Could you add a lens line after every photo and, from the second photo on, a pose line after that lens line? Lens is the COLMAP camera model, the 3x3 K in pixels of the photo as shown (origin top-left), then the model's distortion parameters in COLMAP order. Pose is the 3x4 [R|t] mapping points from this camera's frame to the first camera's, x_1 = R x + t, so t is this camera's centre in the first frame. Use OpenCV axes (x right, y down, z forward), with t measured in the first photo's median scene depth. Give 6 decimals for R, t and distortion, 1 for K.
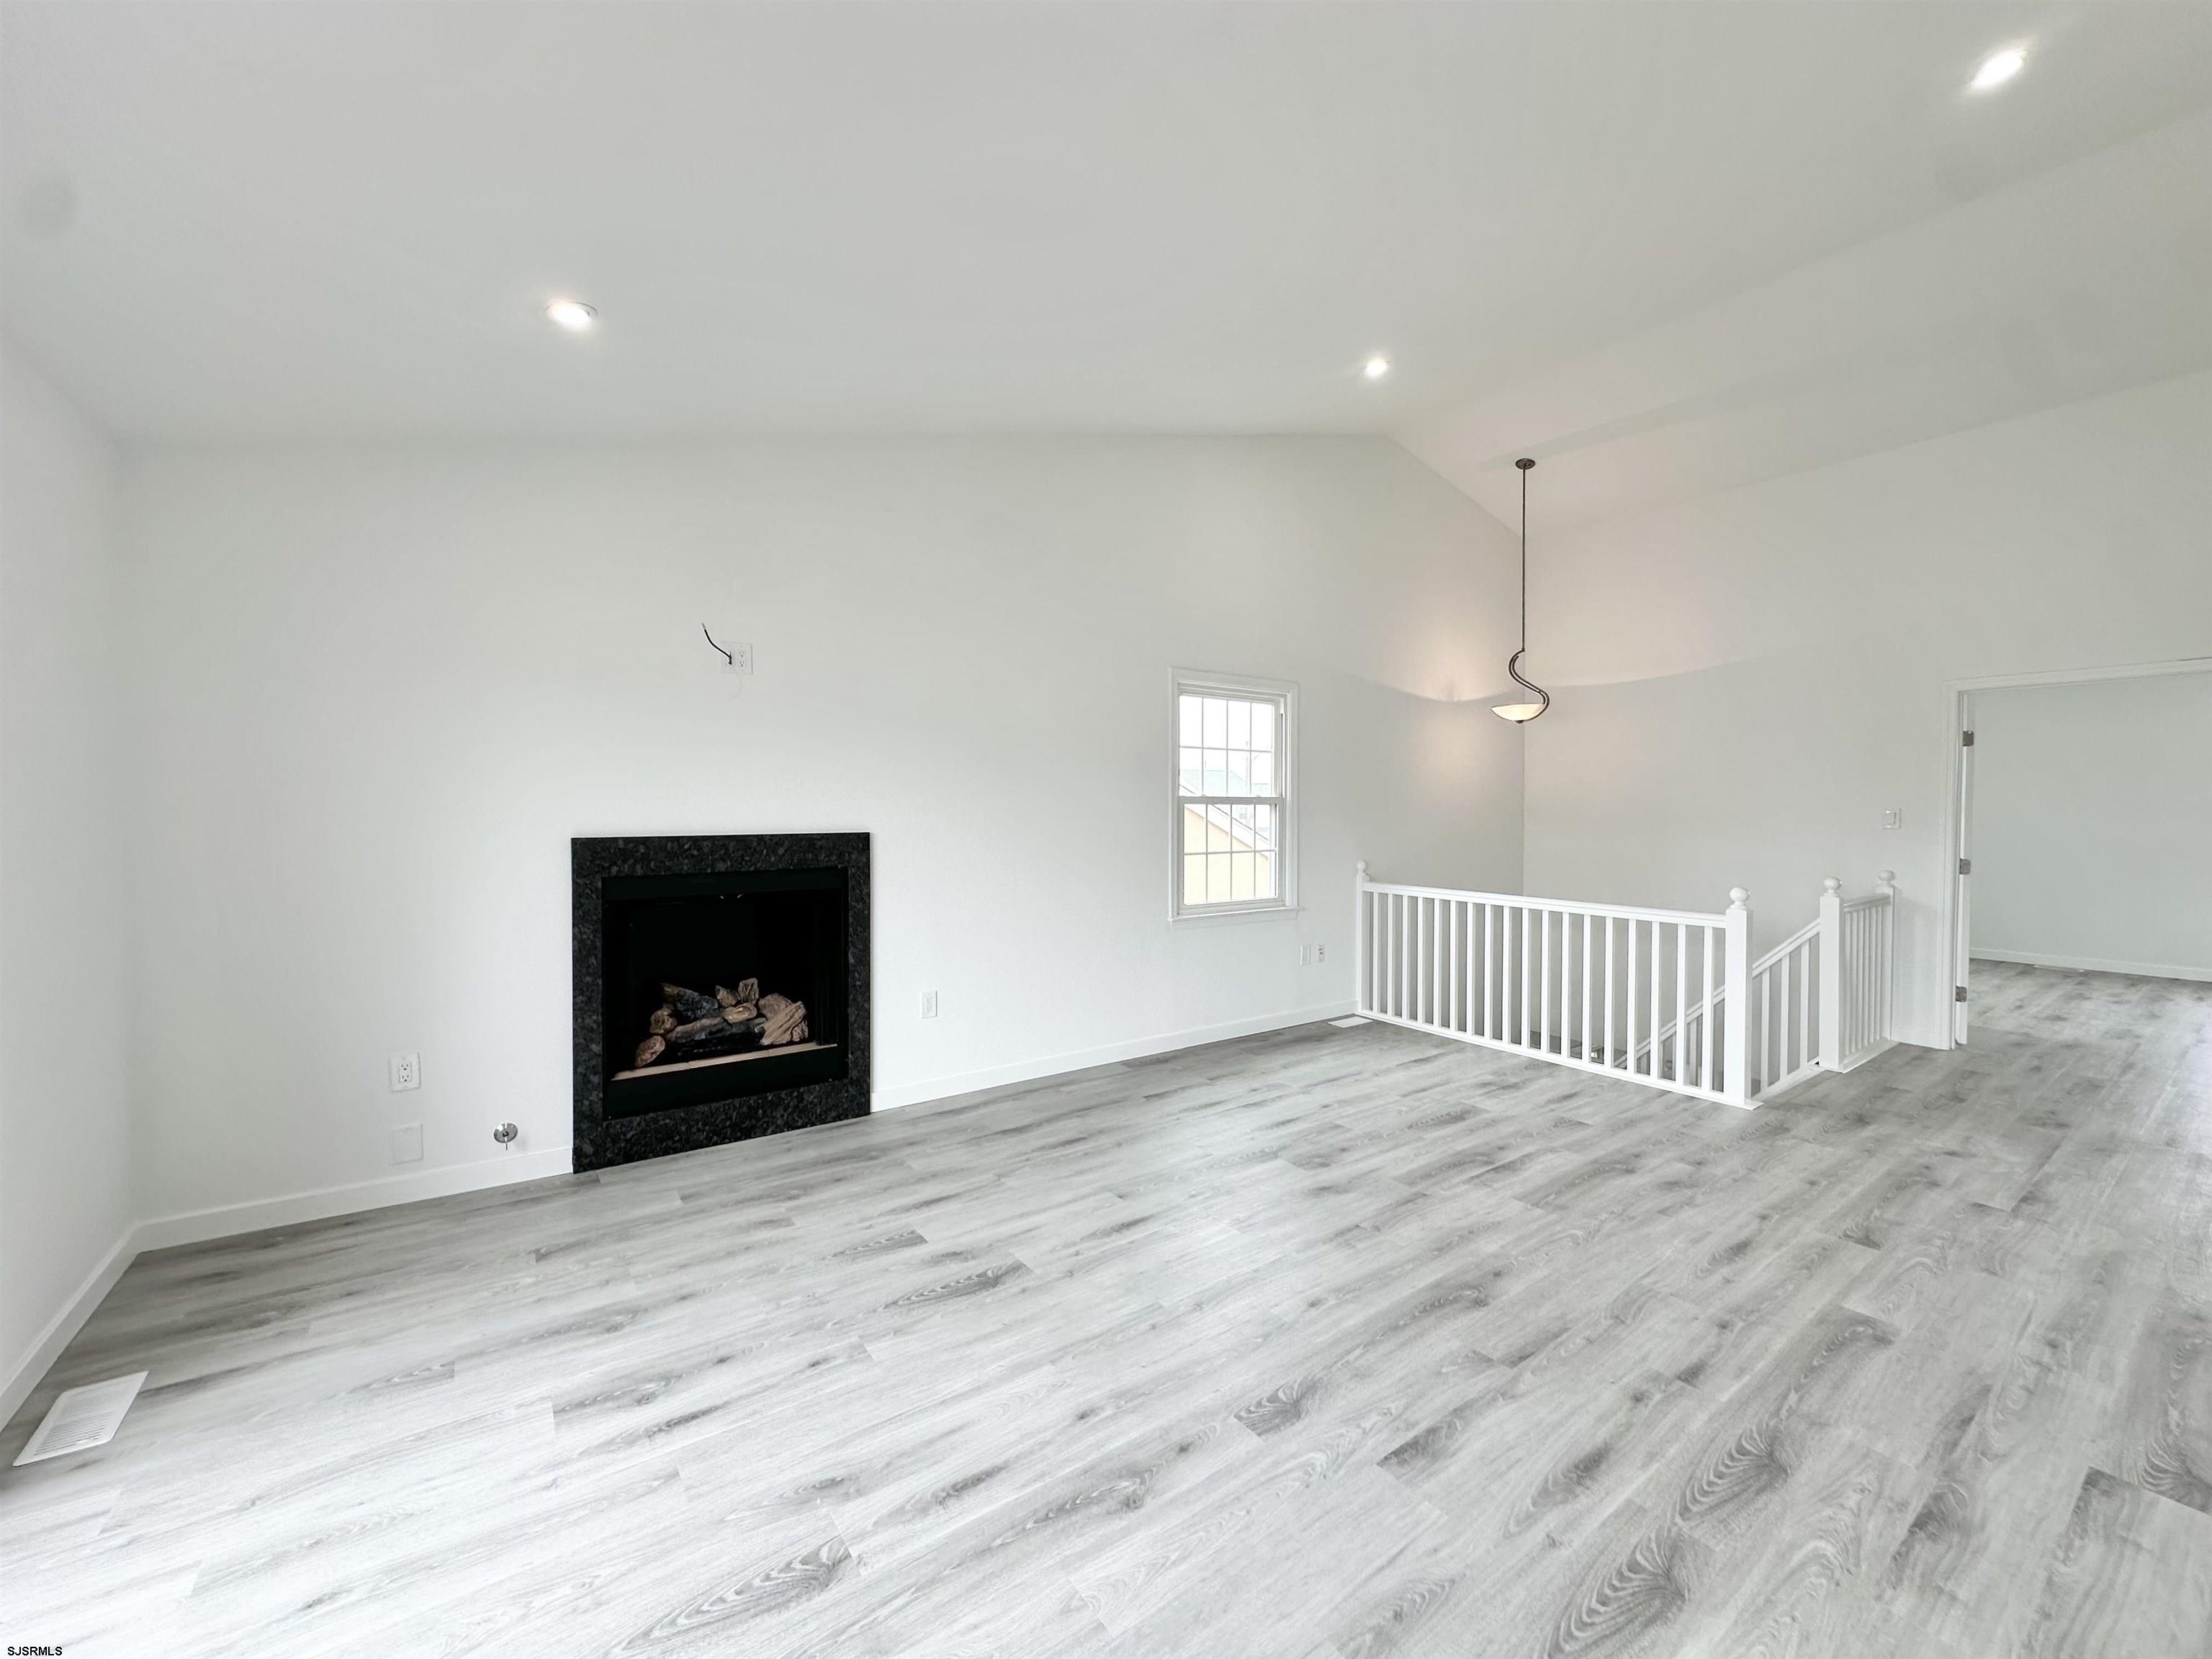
lens RADIAL K [[886.0, 0, 1110.0], [0, 886.0, 828.4], [0, 0, 1]] dist [-0.005400, 0.000538]
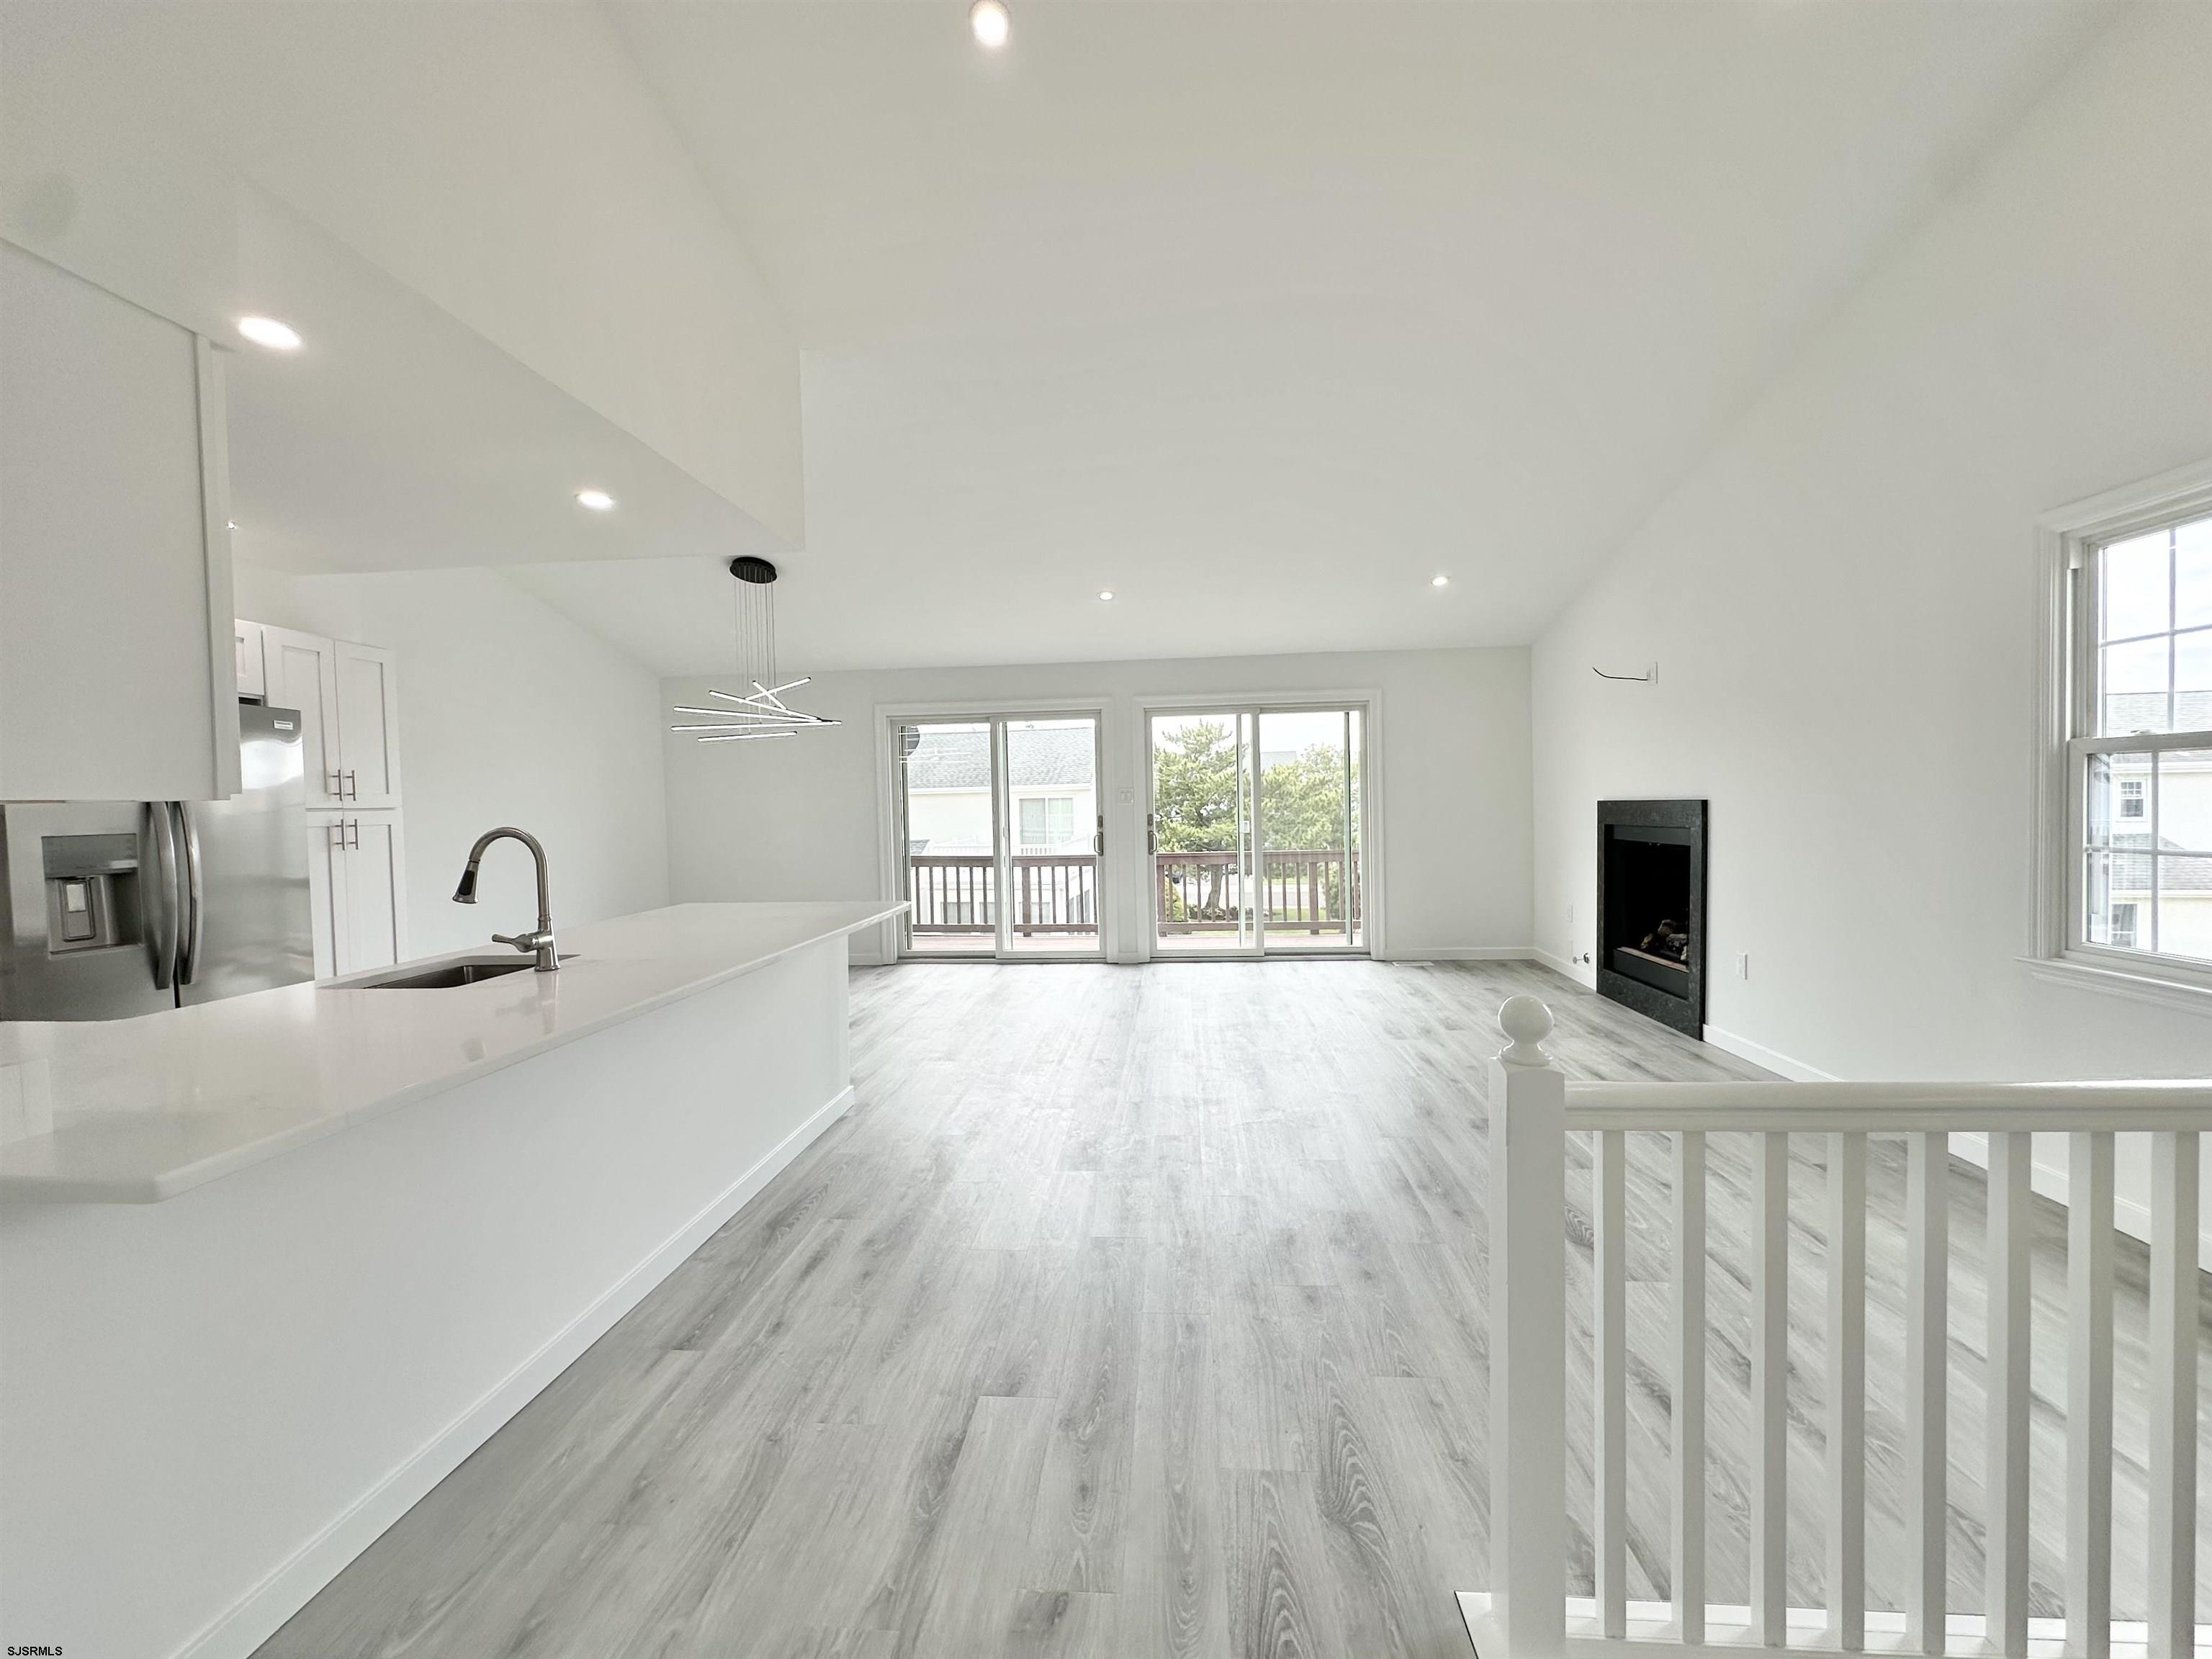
lens RADIAL K [[886.0, 0, 1102.3], [0, 886.0, 833.1], [0, 0, 1]] dist [-0.005400, 0.000538]
pose [[-0.650373, 0.039793, -0.758572, 1.148984], [0.004952, 0.998828, 0.048151, -0.012298], [0.759598, 0.027560, -0.649808, 1.180970]]
